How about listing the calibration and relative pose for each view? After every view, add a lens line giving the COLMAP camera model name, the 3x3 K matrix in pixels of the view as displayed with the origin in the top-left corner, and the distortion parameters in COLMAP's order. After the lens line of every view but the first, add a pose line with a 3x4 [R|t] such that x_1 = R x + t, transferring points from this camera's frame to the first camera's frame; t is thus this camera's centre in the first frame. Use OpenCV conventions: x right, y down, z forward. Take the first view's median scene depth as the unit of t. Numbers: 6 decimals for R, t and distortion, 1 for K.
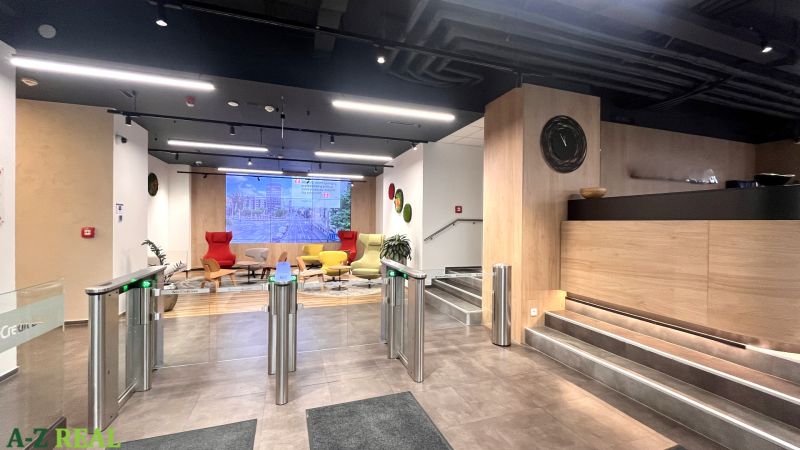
lens RADIAL K [[322.6, 0, 398.4], [0, 322.6, 225.8], [0, 0, 1]] dist [-0.002043, -0.000129]
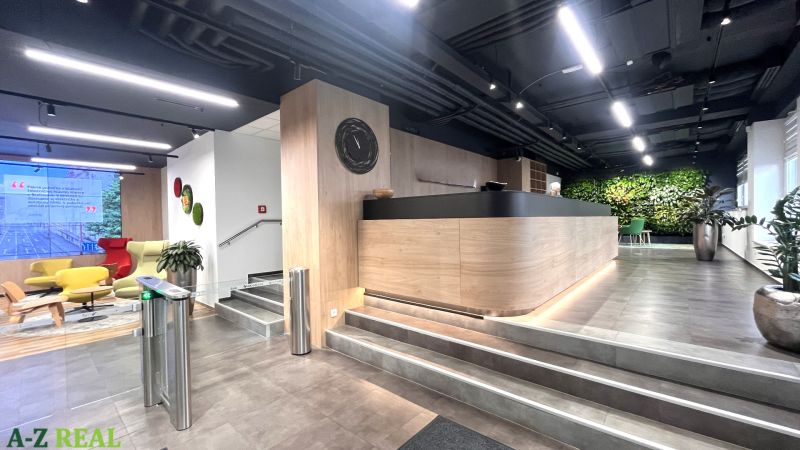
lens RADIAL K [[322.6, 0, 398.4], [0, 322.6, 225.8], [0, 0, 1]] dist [-0.002043, -0.000129]
pose [[0.868827, -0.031728, 0.494098, 0.108572], [0.029298, 0.999491, 0.012662, -0.007147], [-0.494248, 0.003475, 0.869314, 0.037423]]
